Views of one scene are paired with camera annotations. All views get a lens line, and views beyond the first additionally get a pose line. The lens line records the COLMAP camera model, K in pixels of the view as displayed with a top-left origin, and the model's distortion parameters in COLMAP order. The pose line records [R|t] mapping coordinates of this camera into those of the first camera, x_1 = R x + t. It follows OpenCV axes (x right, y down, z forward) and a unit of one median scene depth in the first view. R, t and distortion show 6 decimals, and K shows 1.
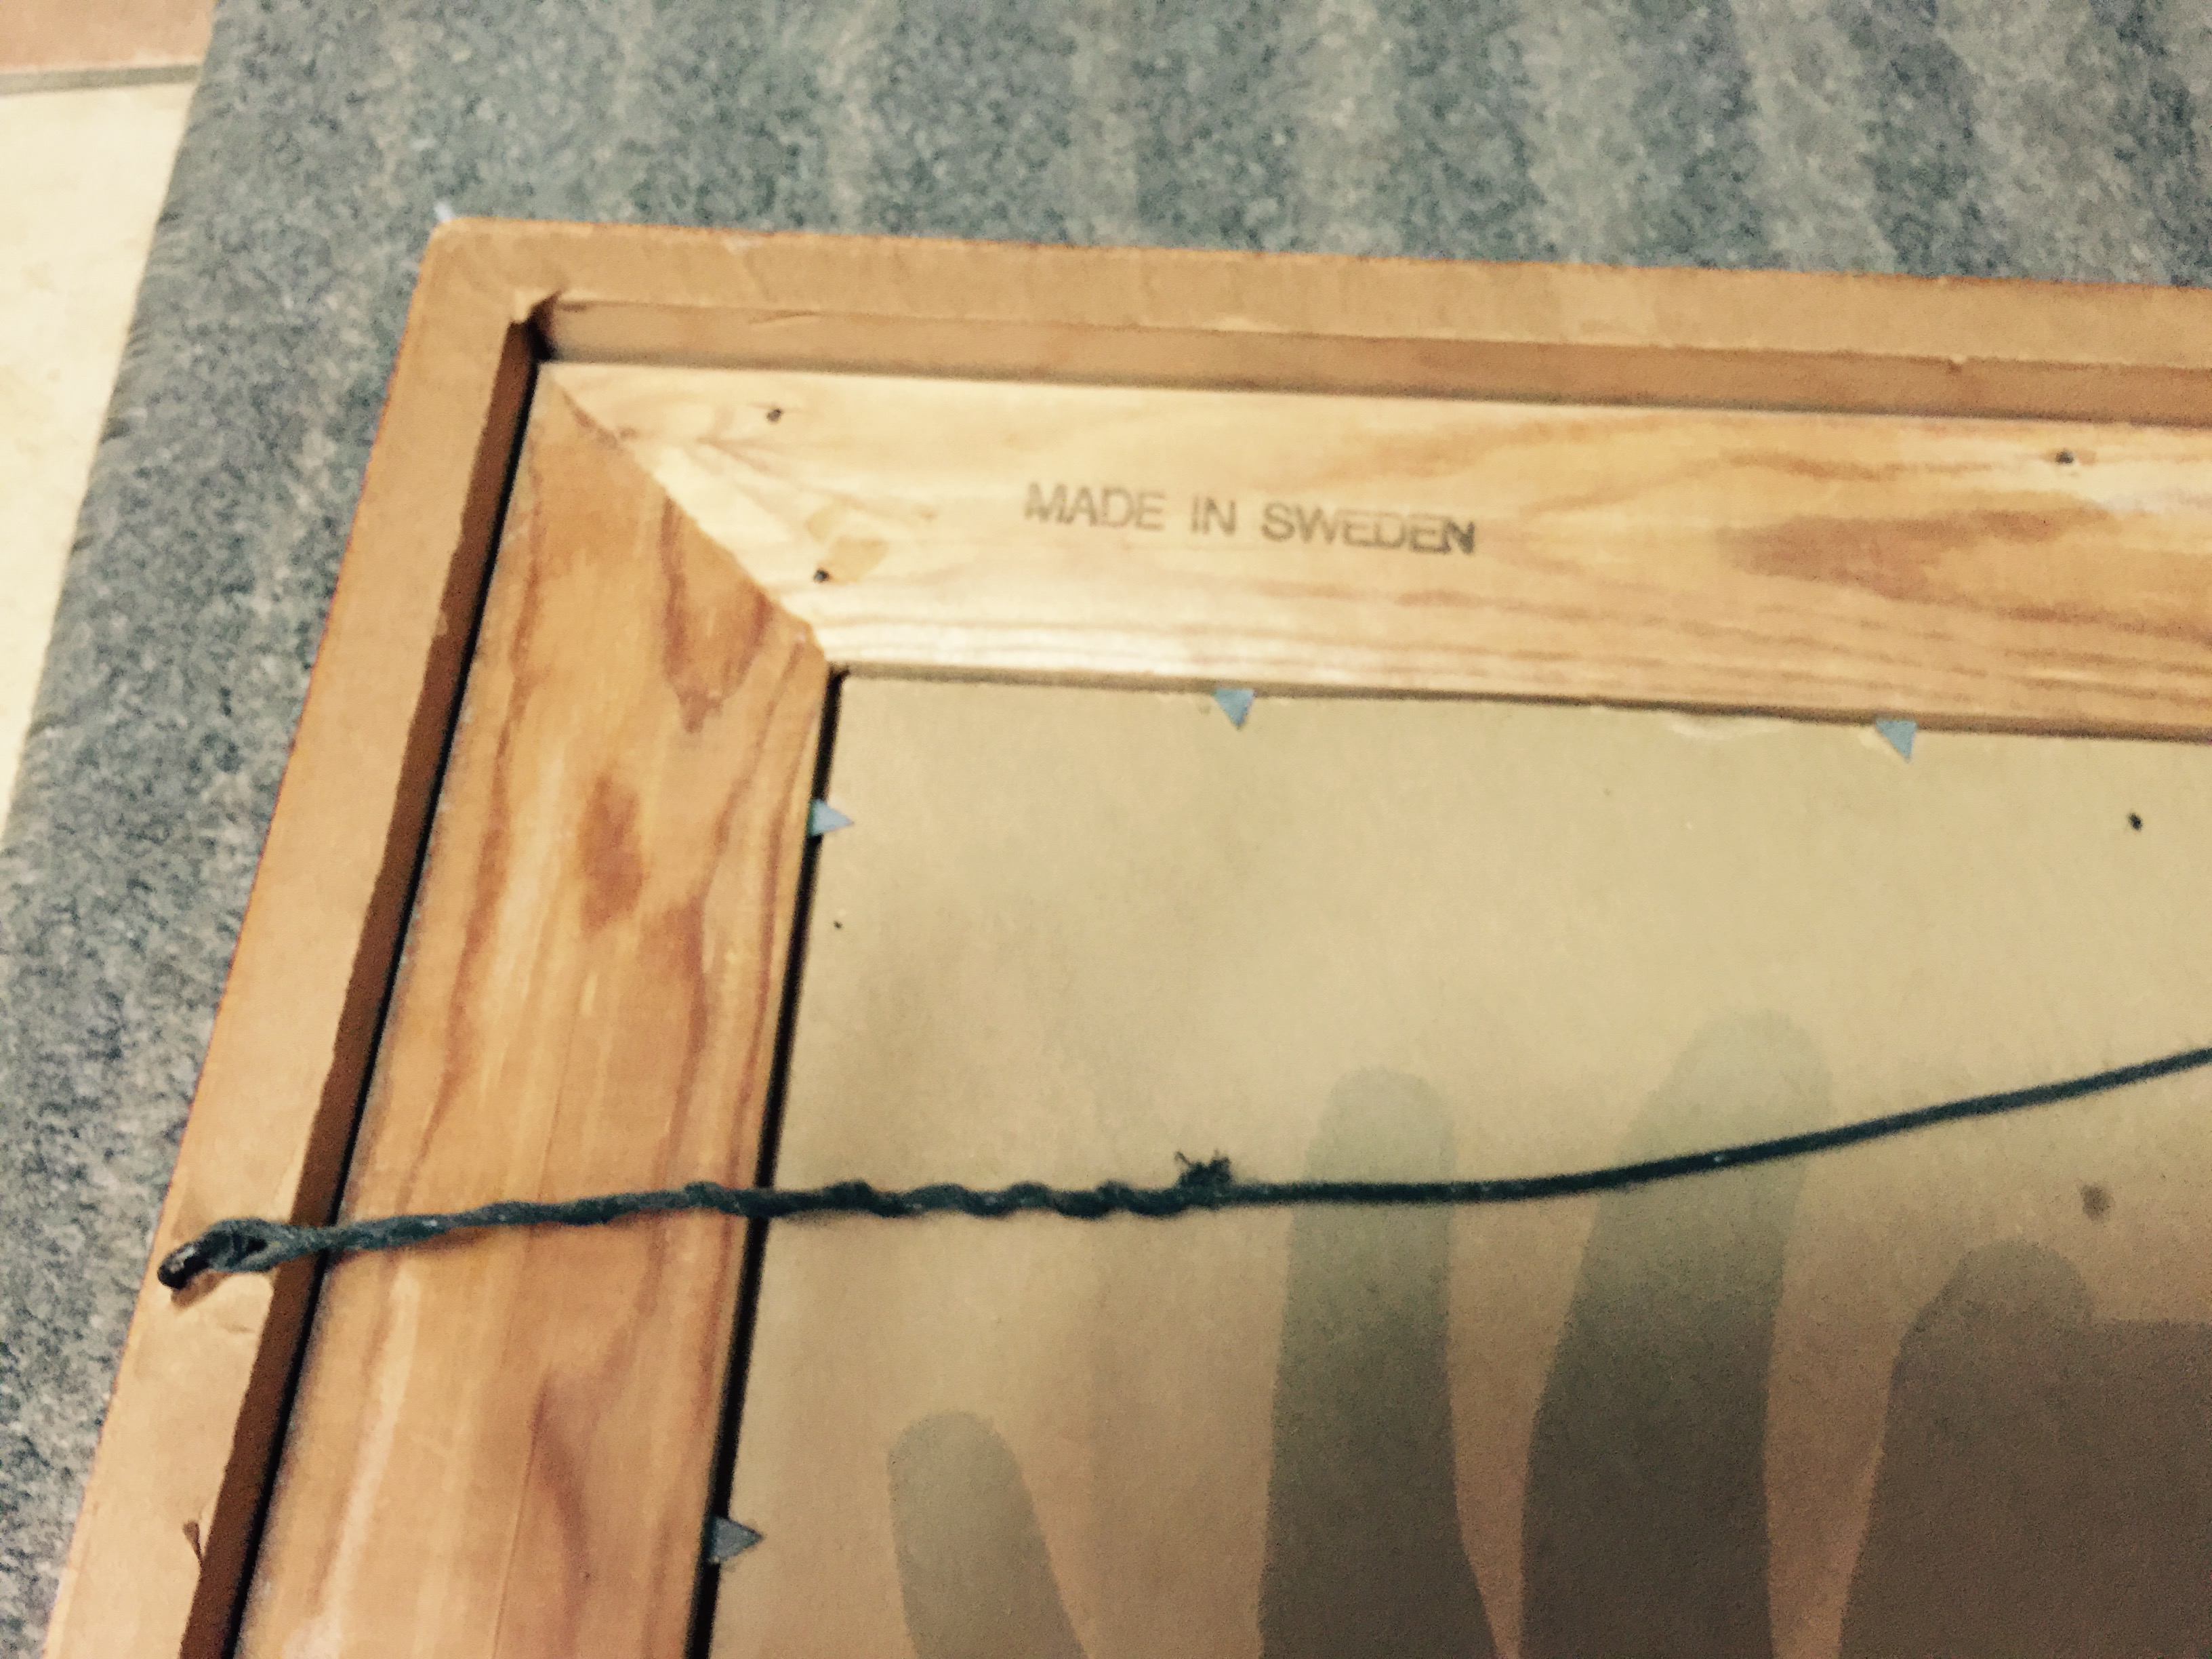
lens RADIAL K [[1864.5, 0, 1103.1], [0, 1864.5, 826.2], [0, 0, 1]] dist [0.048355, -0.060053]
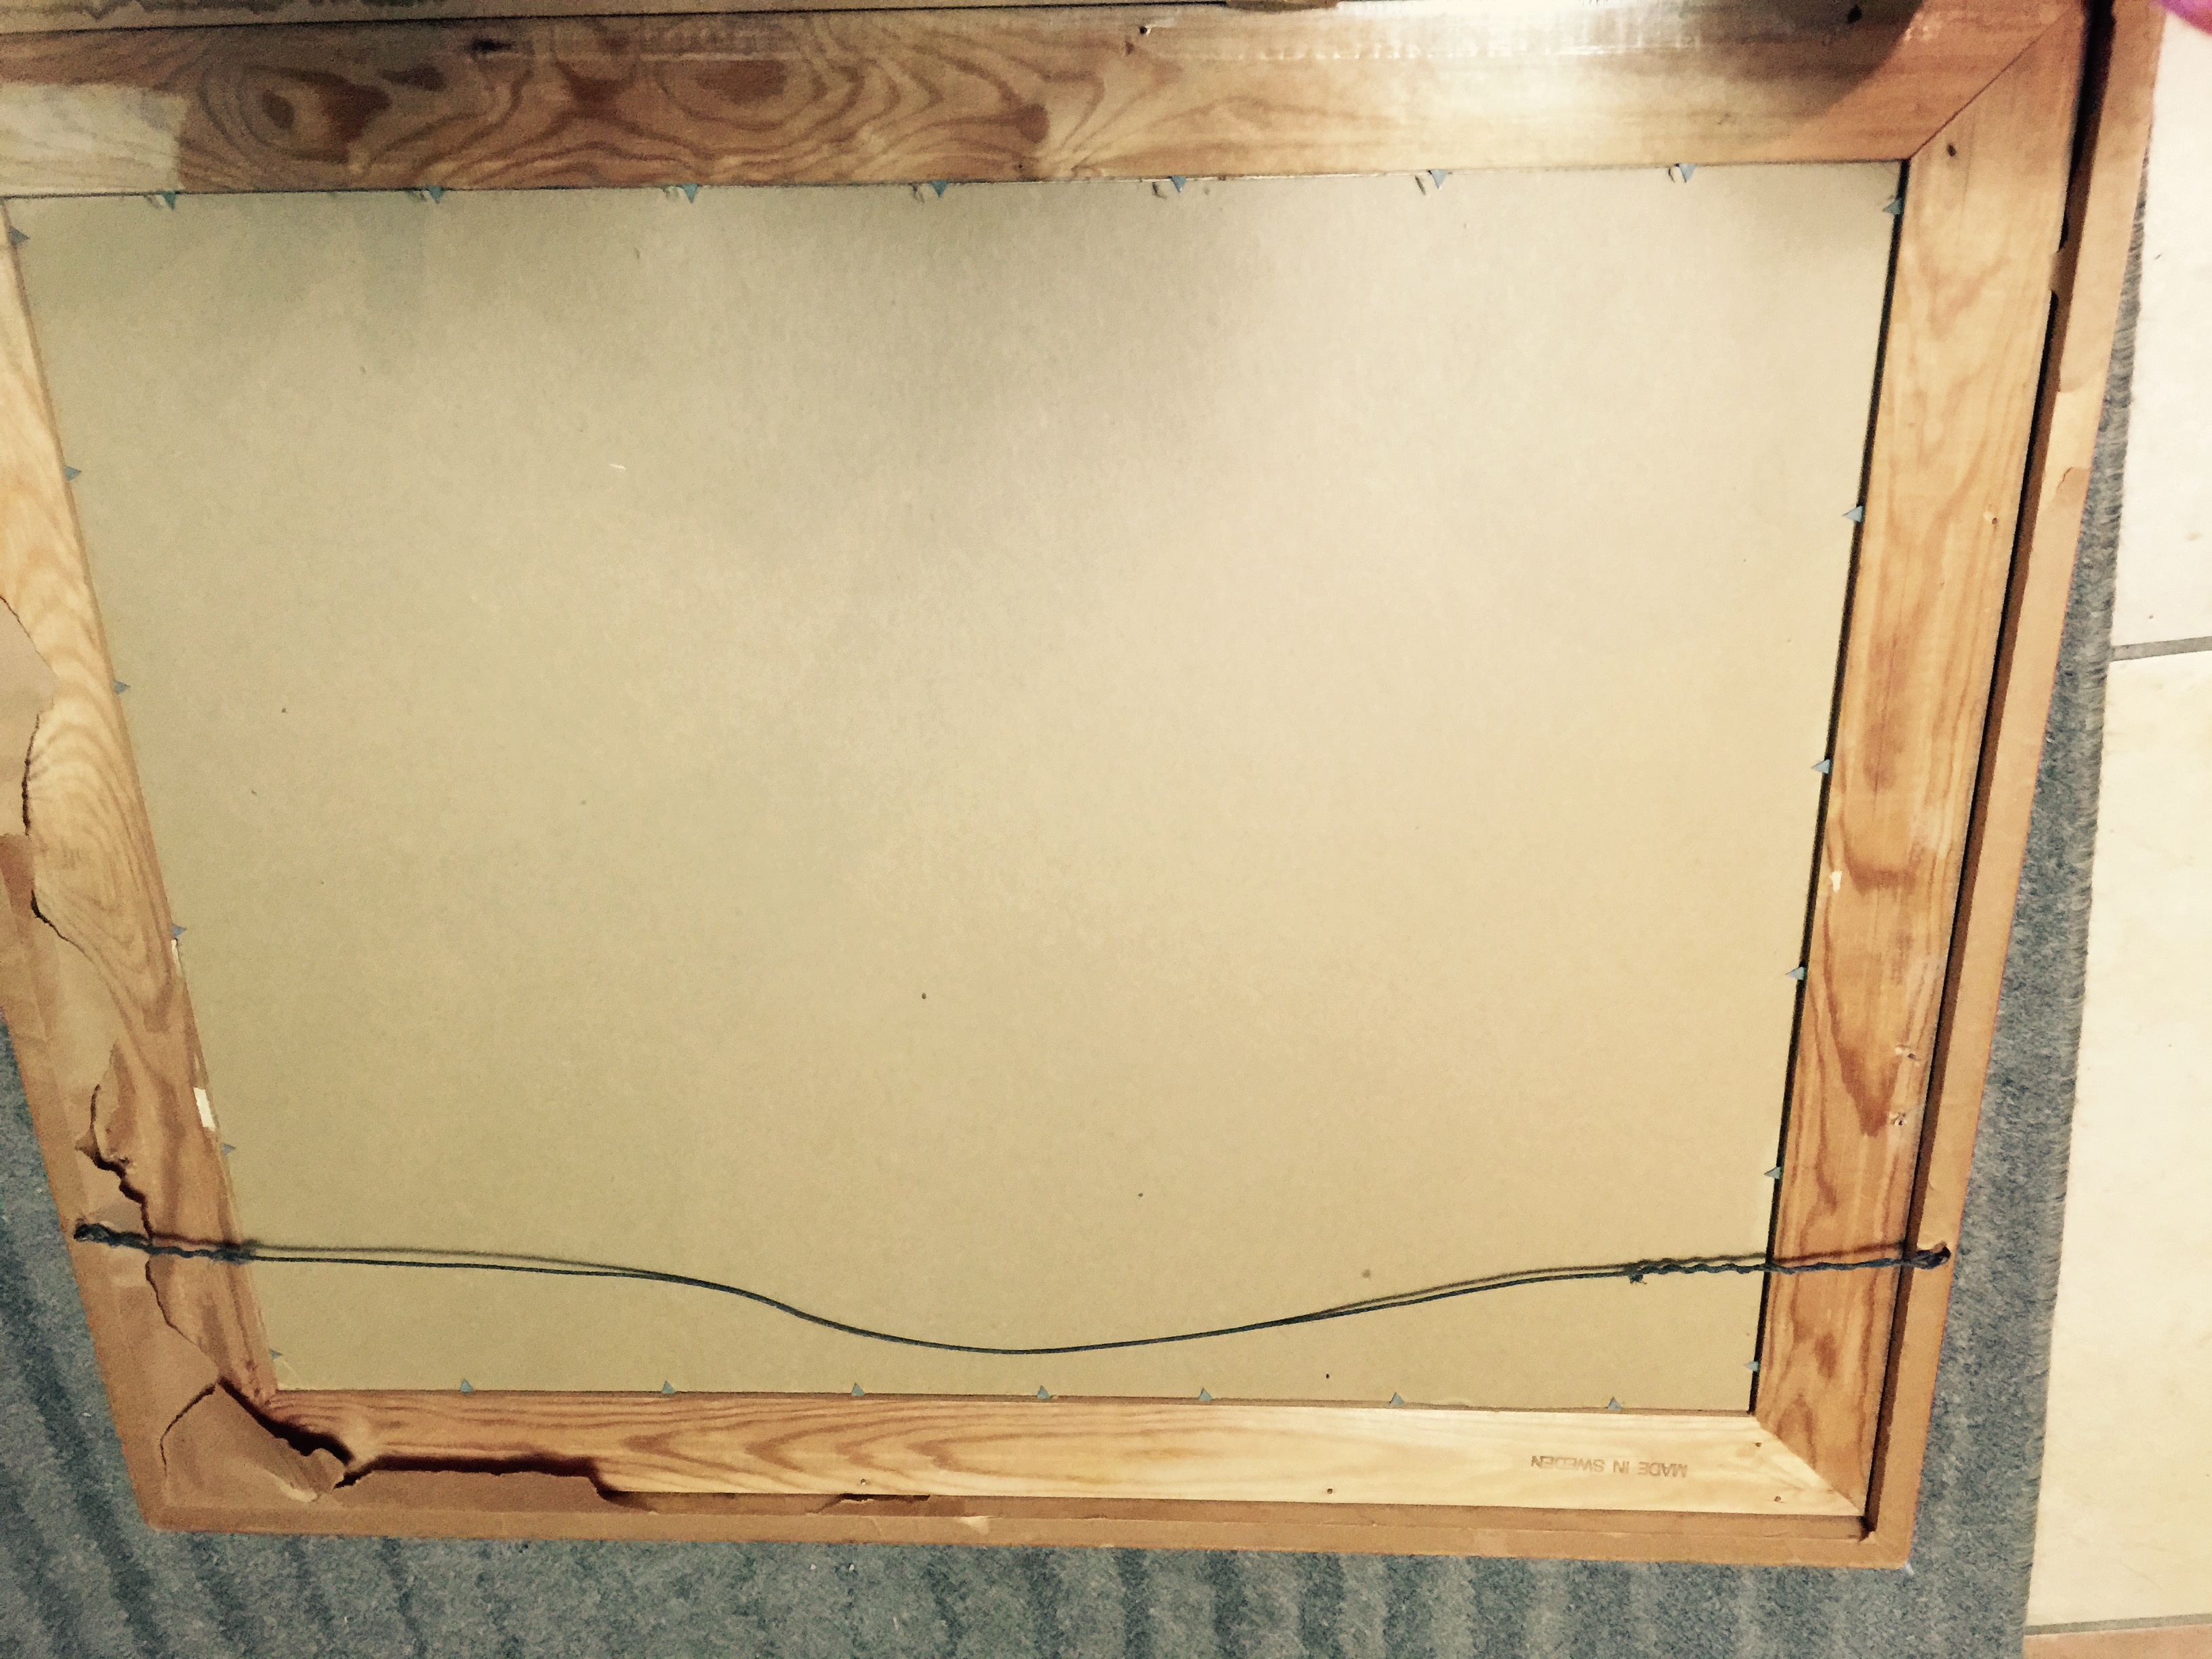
lens RADIAL K [[1864.5, 0, 1102.9], [0, 1864.5, 825.3], [0, 0, 1]] dist [0.048355, -0.060053]
pose [[-0.994209, 0.053813, 0.093021, 0.451687], [-0.046428, -0.995729, 0.079807, 0.534811], [0.096918, 0.075026, 0.992461, -1.738136]]
